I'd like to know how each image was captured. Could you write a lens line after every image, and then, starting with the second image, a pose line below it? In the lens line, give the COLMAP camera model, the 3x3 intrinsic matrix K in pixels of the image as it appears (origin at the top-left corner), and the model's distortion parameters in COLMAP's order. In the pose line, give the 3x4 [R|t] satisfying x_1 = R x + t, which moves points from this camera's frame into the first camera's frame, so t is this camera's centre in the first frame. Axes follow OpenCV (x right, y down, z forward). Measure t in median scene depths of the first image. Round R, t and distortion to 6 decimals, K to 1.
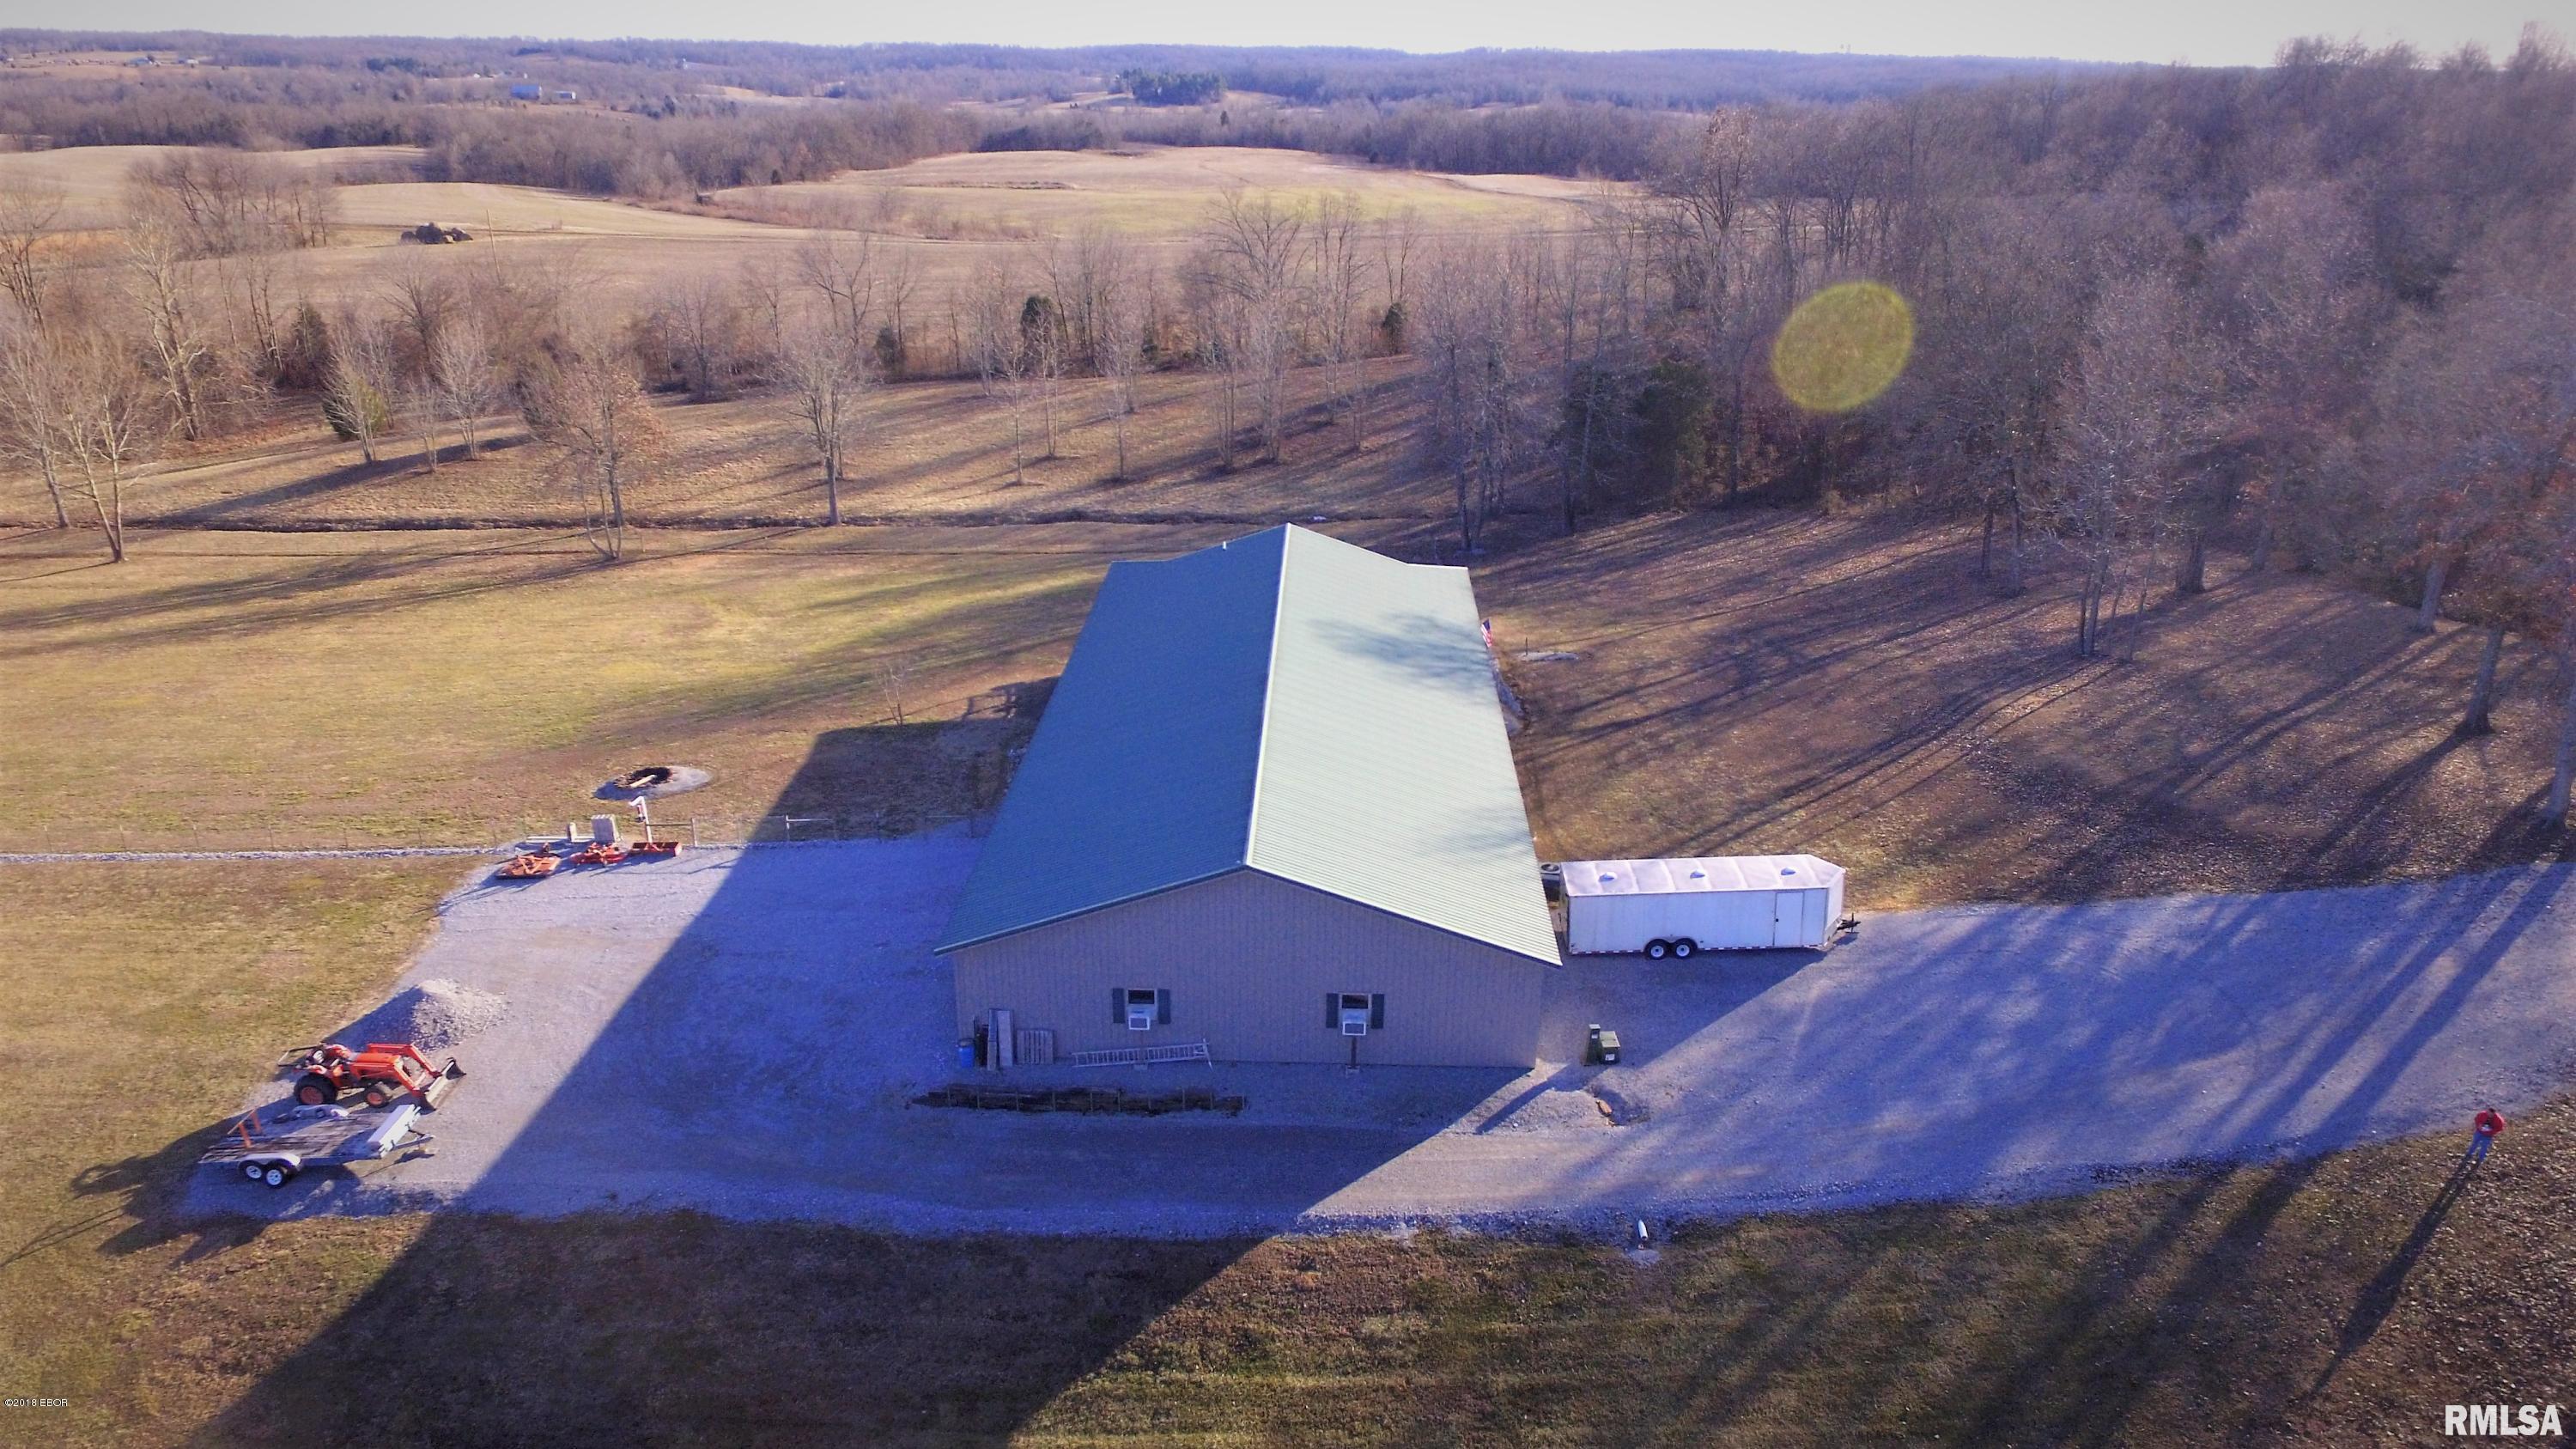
lens RADIAL K [[1714.9, 0, 1288.0], [0, 1714.9, 724.5], [0, 0, 1]] dist [-0.022671, -0.001115]
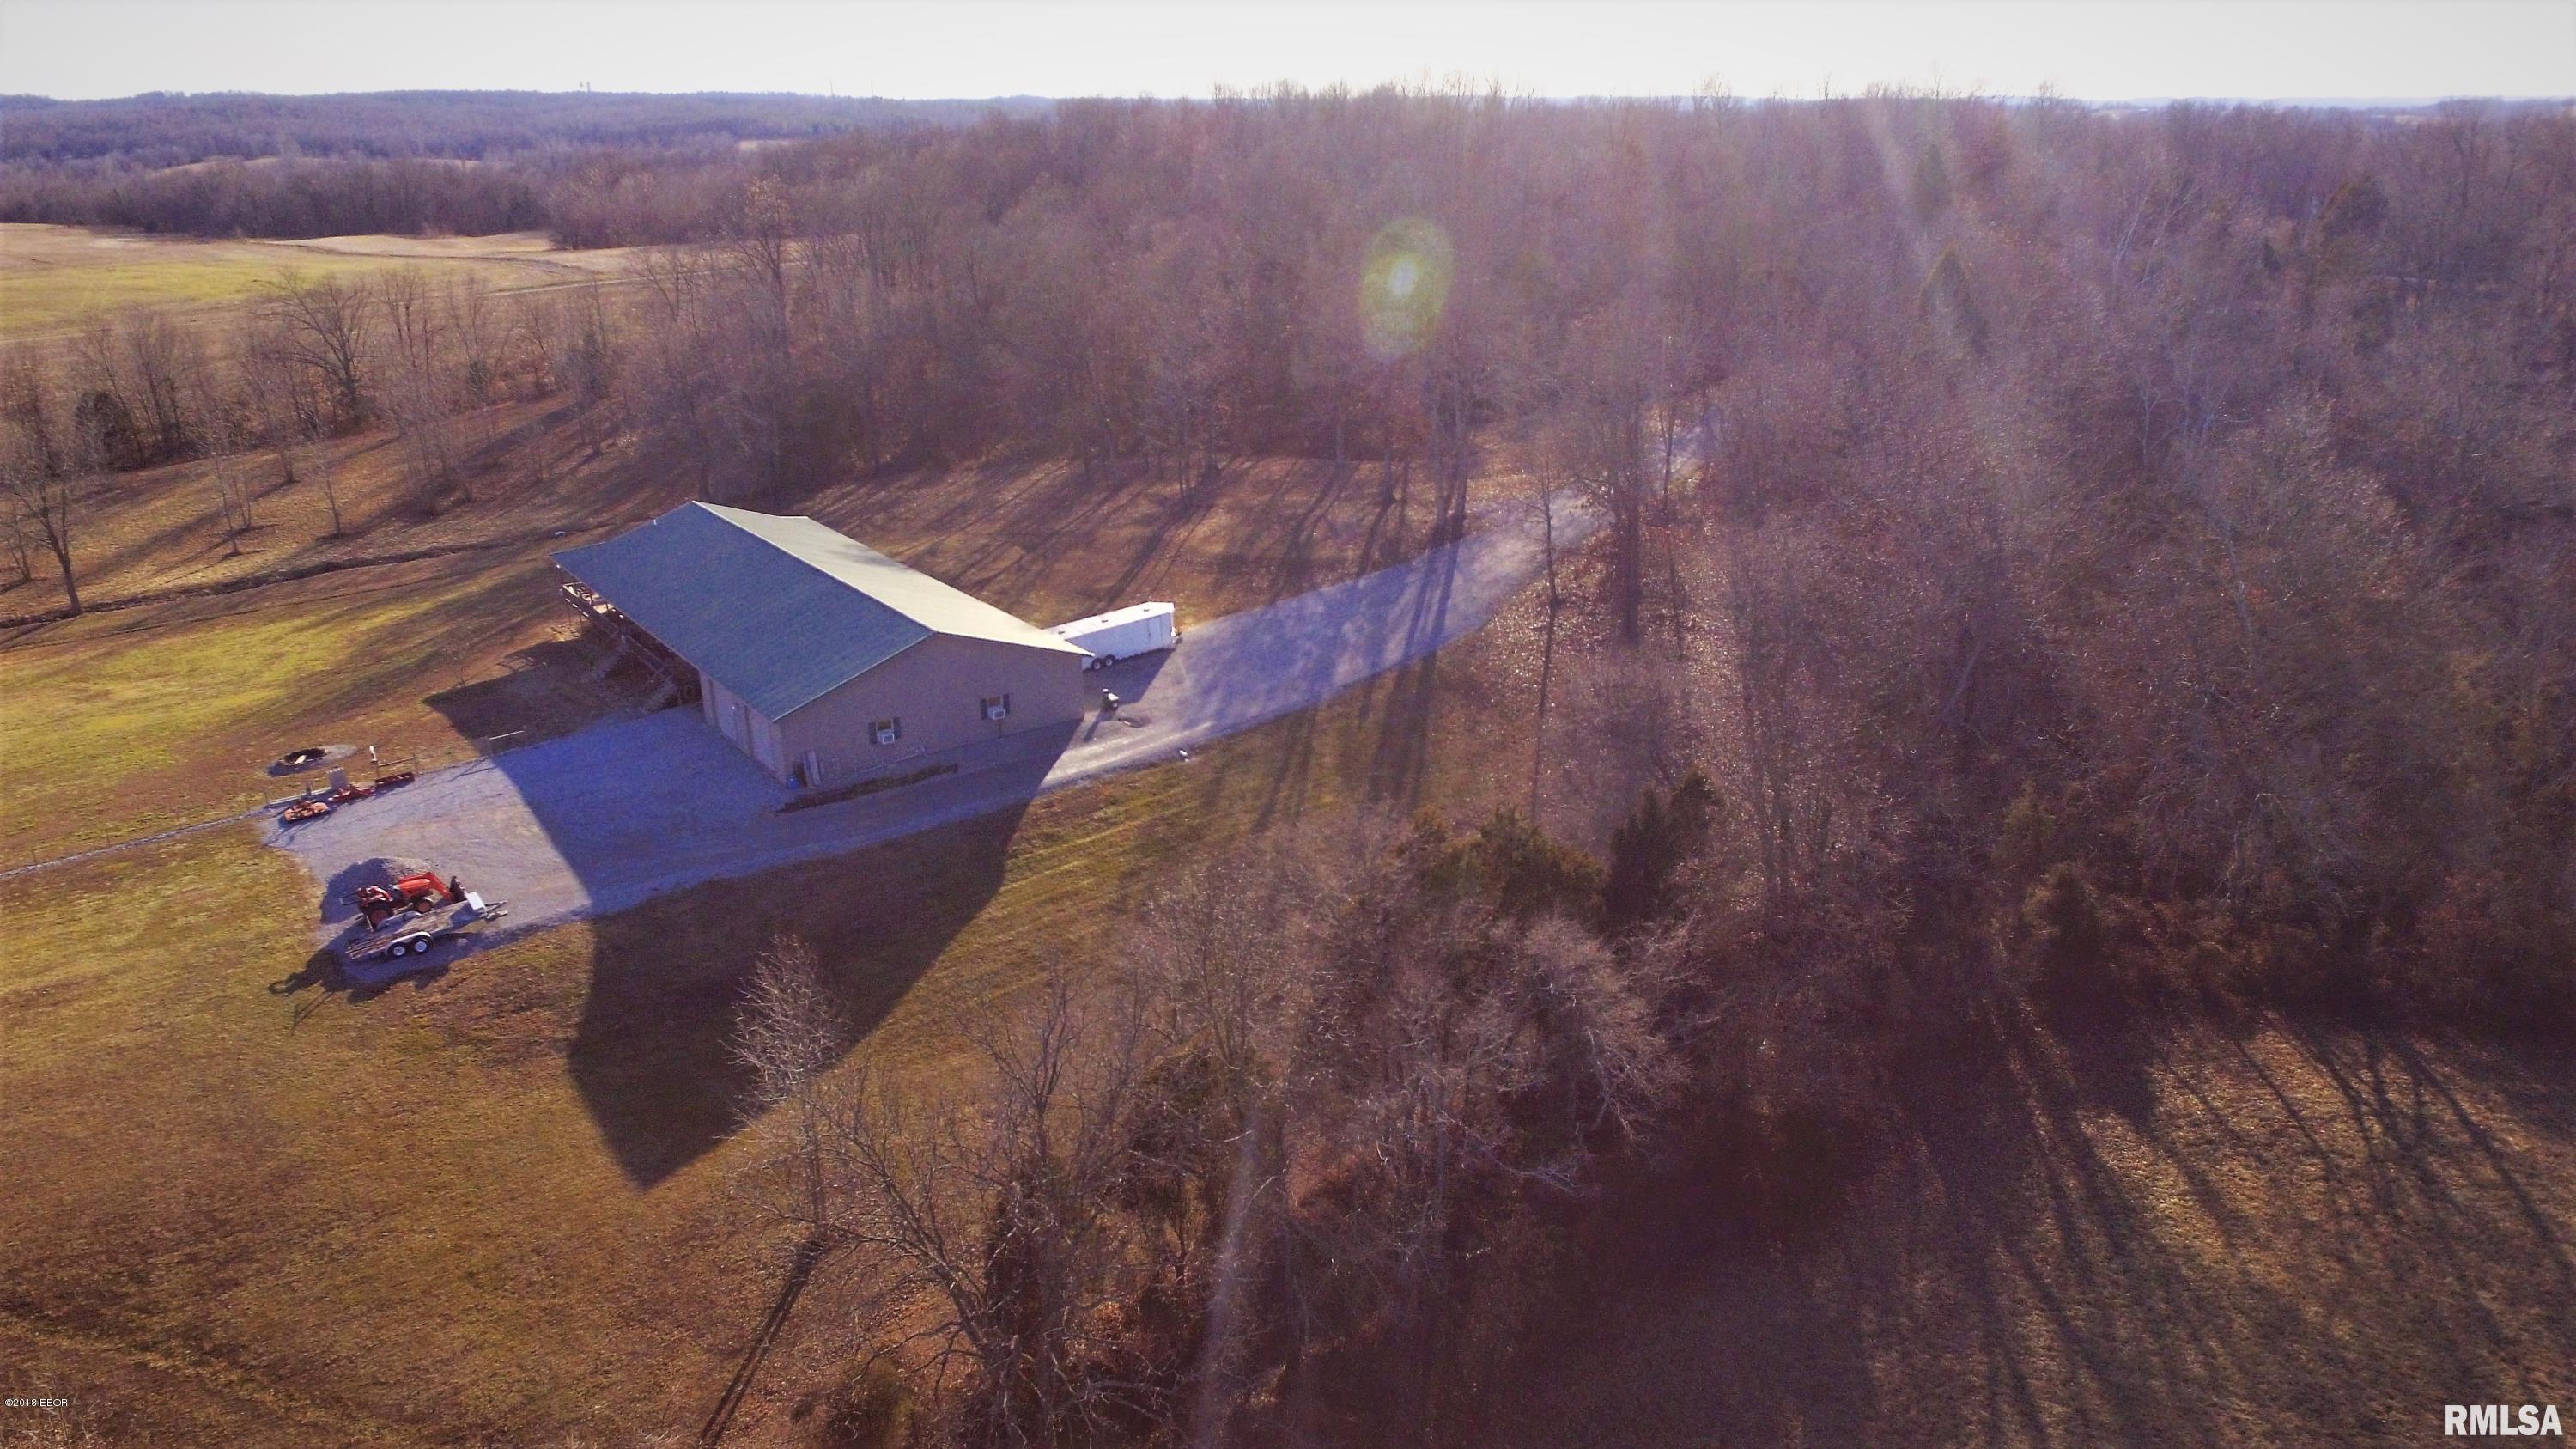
lens RADIAL K [[1714.9, 0, 1288.0], [0, 1714.9, 724.5], [0, 0, 1]] dist [-0.022671, -0.001115]
pose [[0.787561, -0.217081, 0.576735, -0.582996], [0.228023, 0.972128, 0.054528, 0.118604], [-0.572497, 0.088565, 0.815110, -0.502964]]
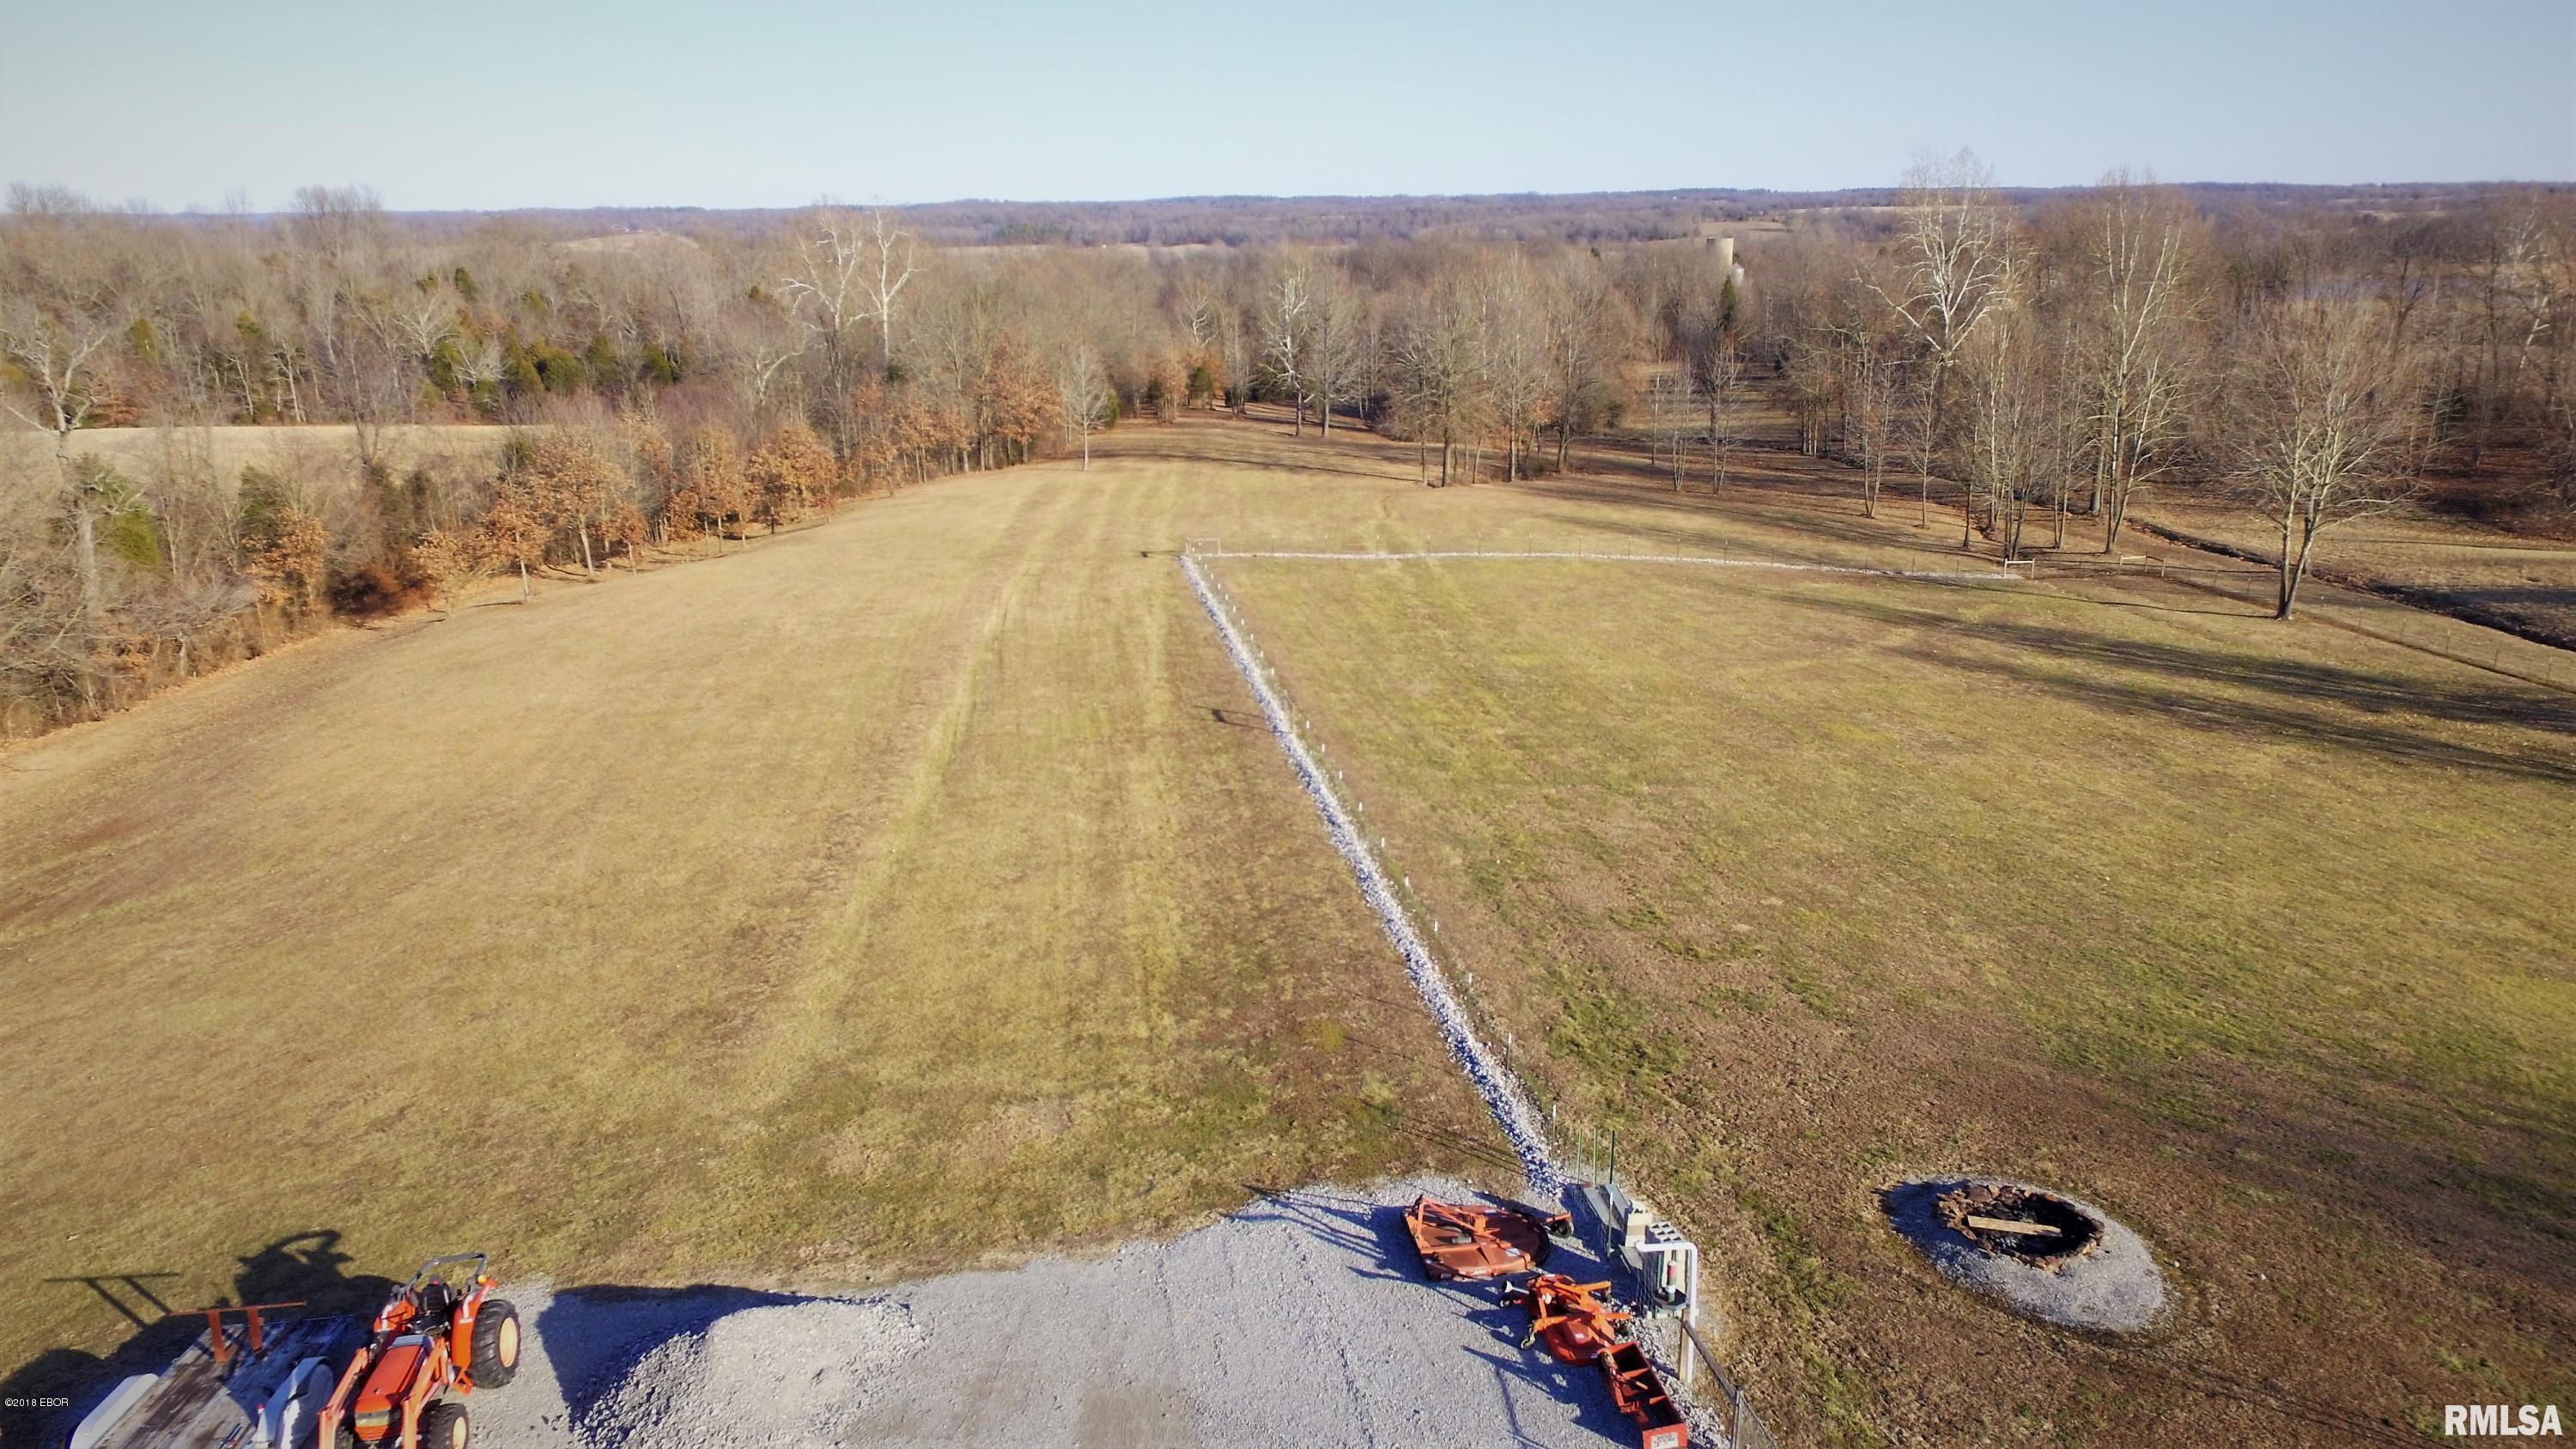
lens RADIAL K [[1714.9, 0, 1288.0], [0, 1714.9, 724.5], [0, 0, 1]] dist [-0.022671, -0.001115]
pose [[0.189104, 0.269947, -0.944123, -0.087430], [-0.338611, 0.920425, 0.195348, -0.100161], [0.921728, 0.282750, 0.265463, 0.801107]]
